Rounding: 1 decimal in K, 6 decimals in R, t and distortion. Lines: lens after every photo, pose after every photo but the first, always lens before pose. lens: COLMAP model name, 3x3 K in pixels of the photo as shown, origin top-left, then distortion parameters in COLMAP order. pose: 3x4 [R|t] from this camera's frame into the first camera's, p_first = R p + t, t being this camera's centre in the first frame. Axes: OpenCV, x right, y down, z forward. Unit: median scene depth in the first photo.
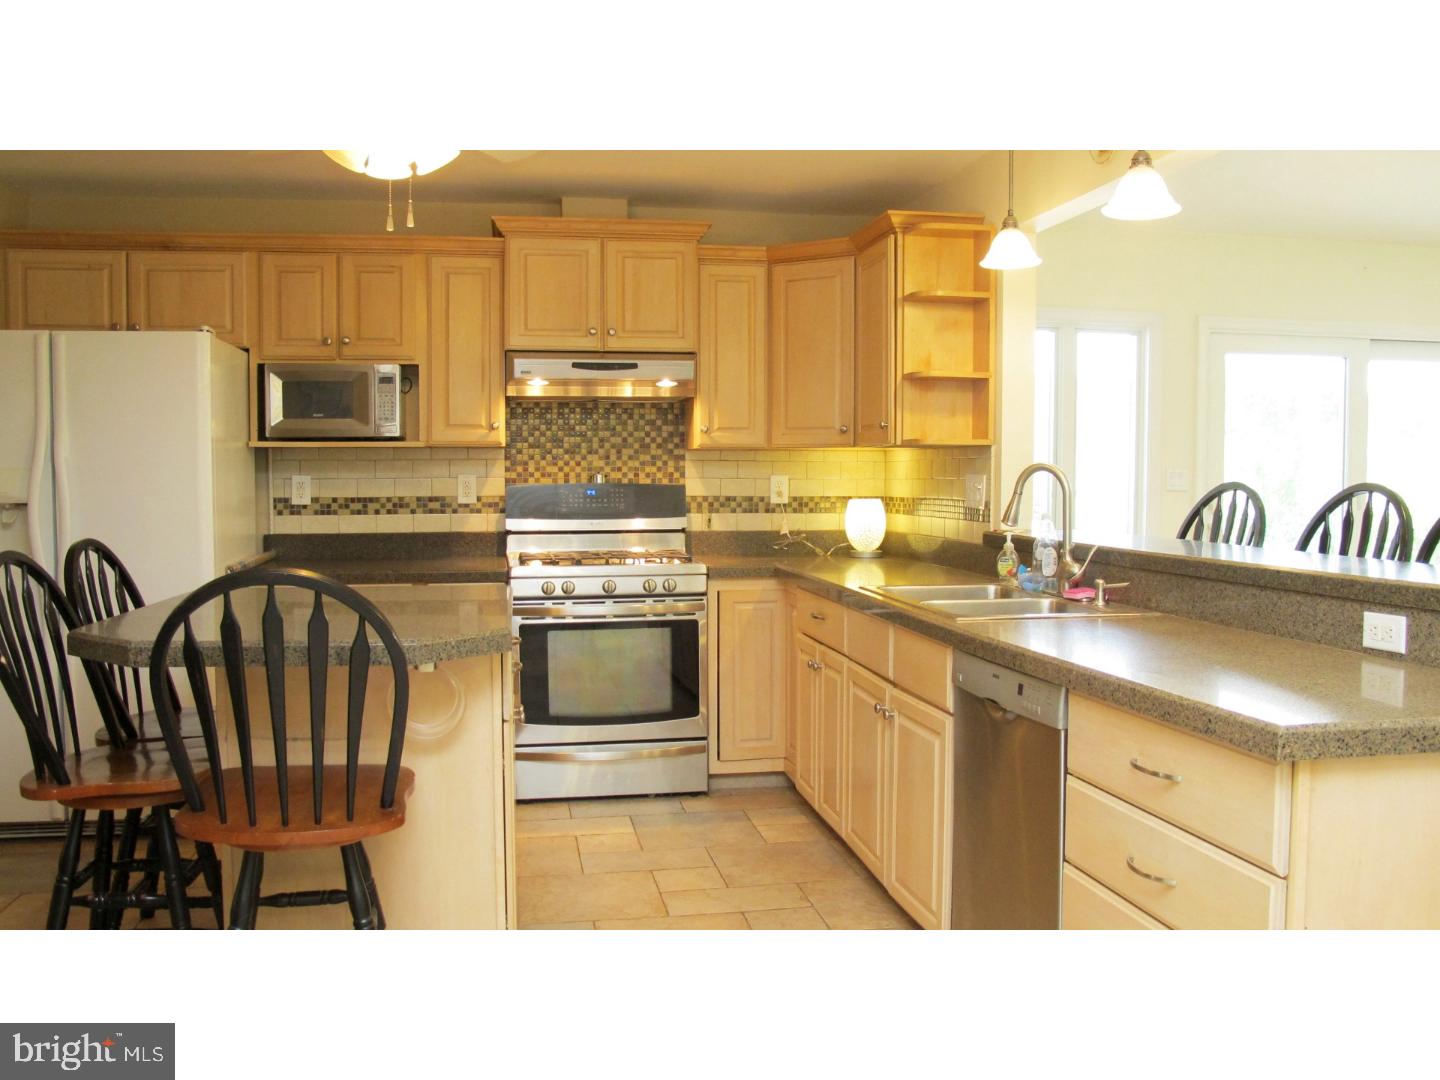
lens RADIAL K [[1293.9, 0, 722.6], [0, 1293.9, 534.1], [0, 0, 1]] dist [-0.096521, 0.021329]
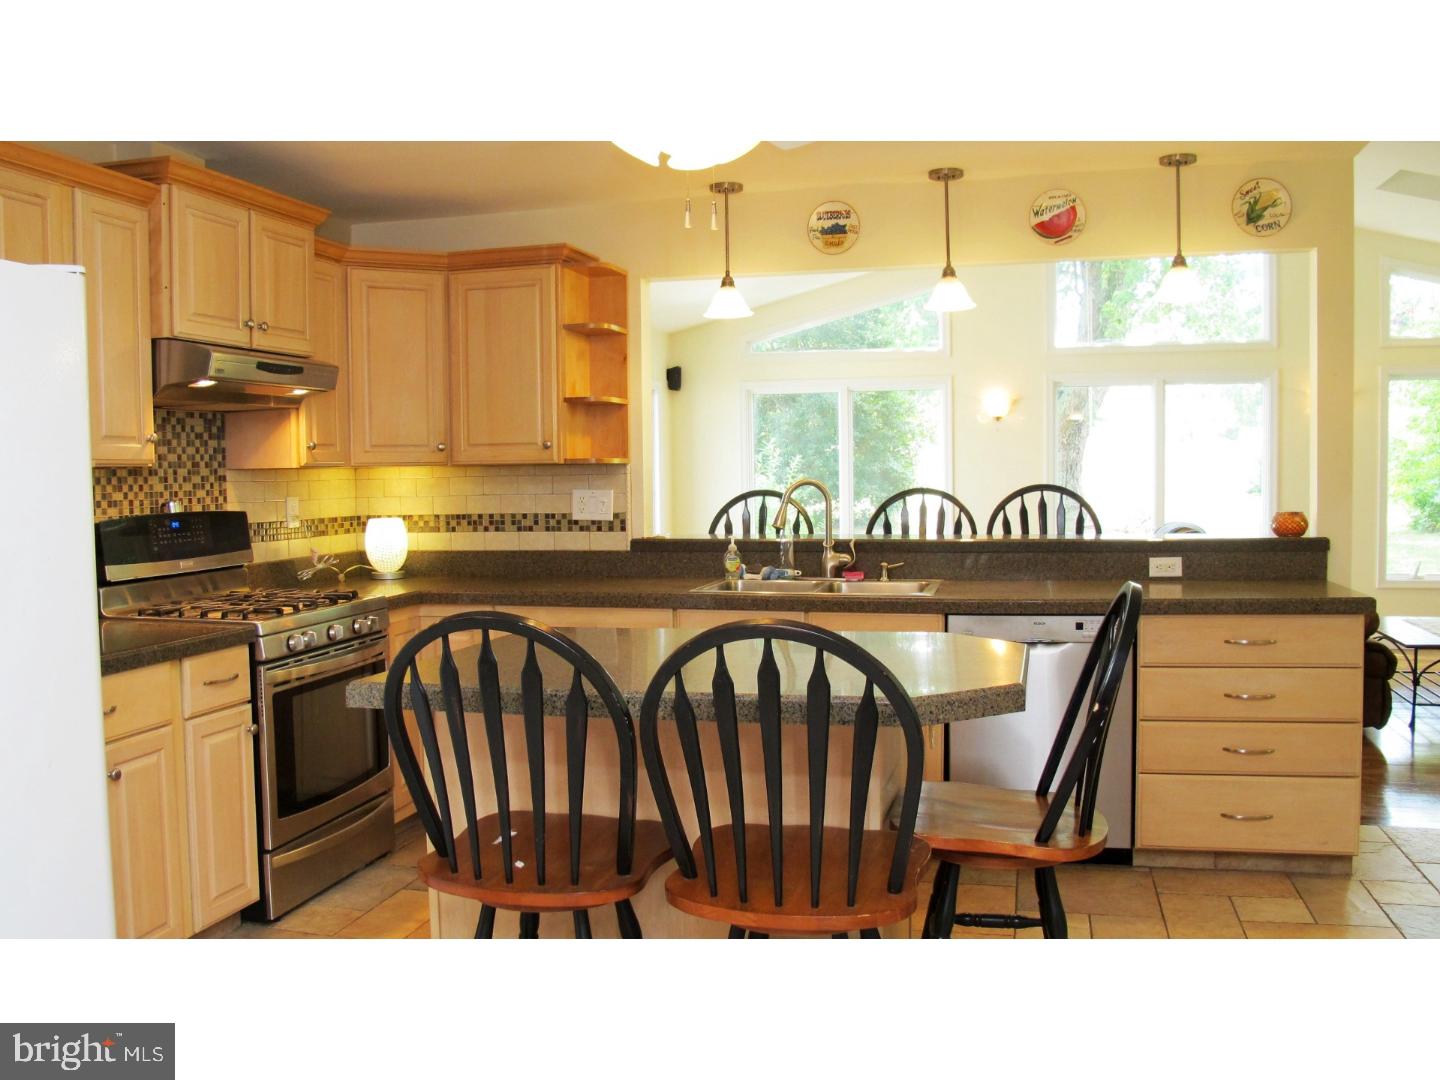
lens RADIAL K [[1293.9, 0, 724.3], [0, 1293.9, 540.2], [0, 0, 1]] dist [-0.096521, 0.021329]
pose [[0.410117, -0.055524, 0.910341, -0.674520], [0.058921, 0.997673, 0.034306, -0.029689], [-0.910128, 0.039569, 0.412434, 0.380985]]
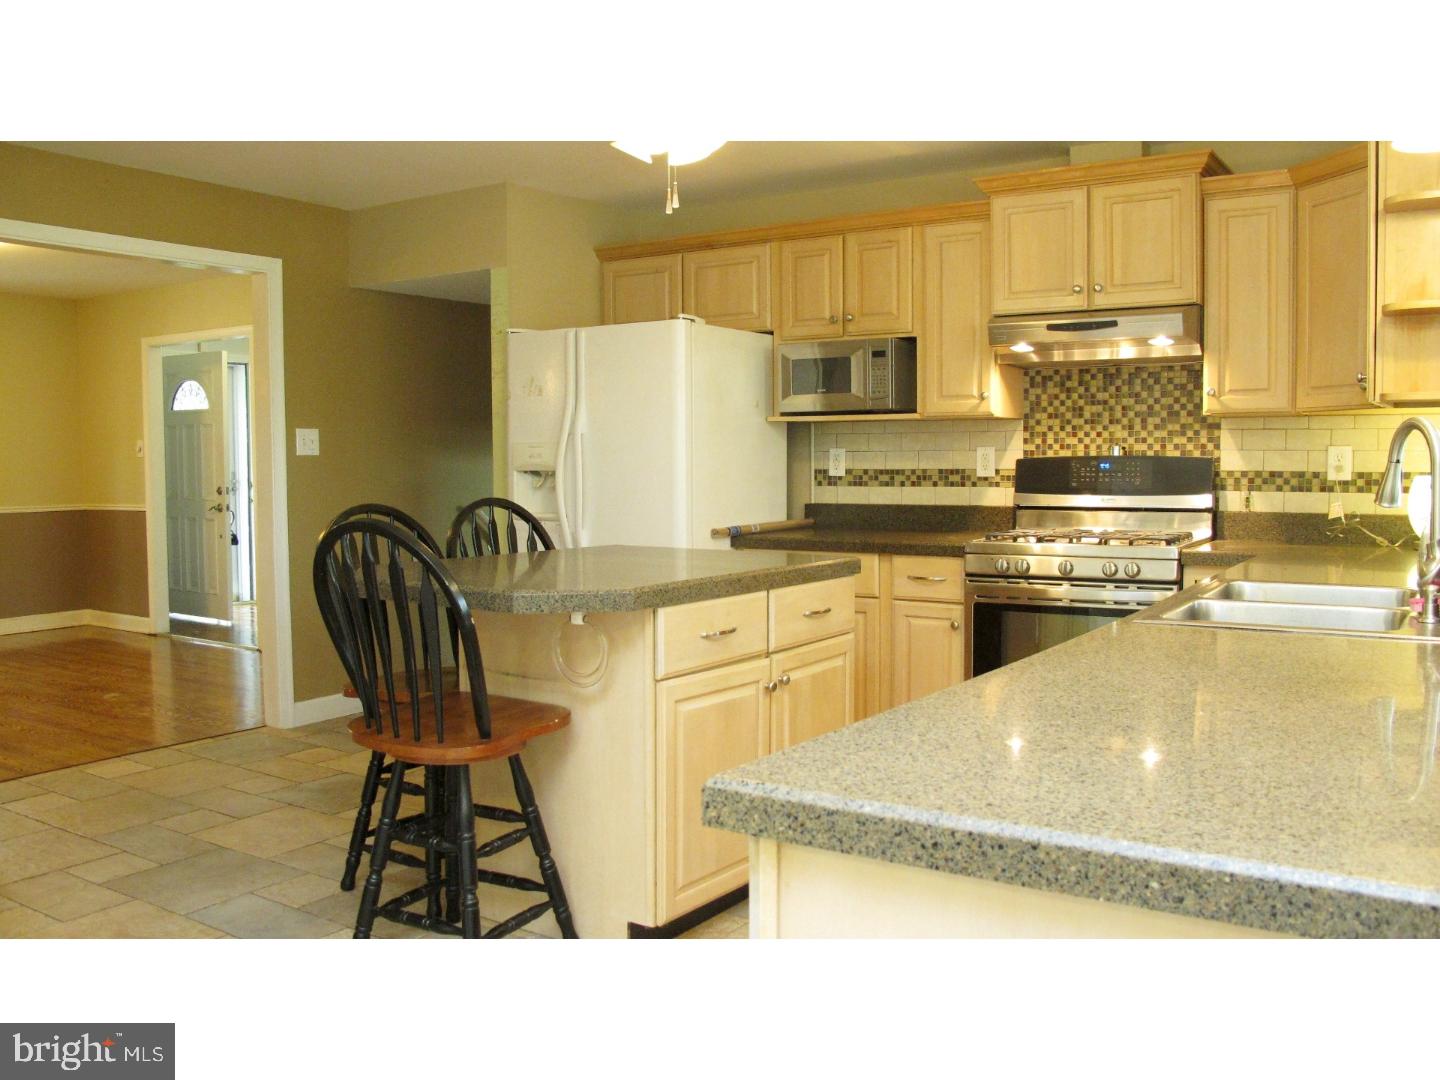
lens RADIAL K [[1259.3, 0, 719.0], [0, 1259.3, 535.6], [0, 0, 1]] dist [-0.081681, 0.028519]
pose [[0.733347, 0.038702, -0.678752, 0.302700], [-0.027075, 0.999249, 0.027723, 0.000118], [0.679315, -0.001953, 0.733844, 0.167487]]
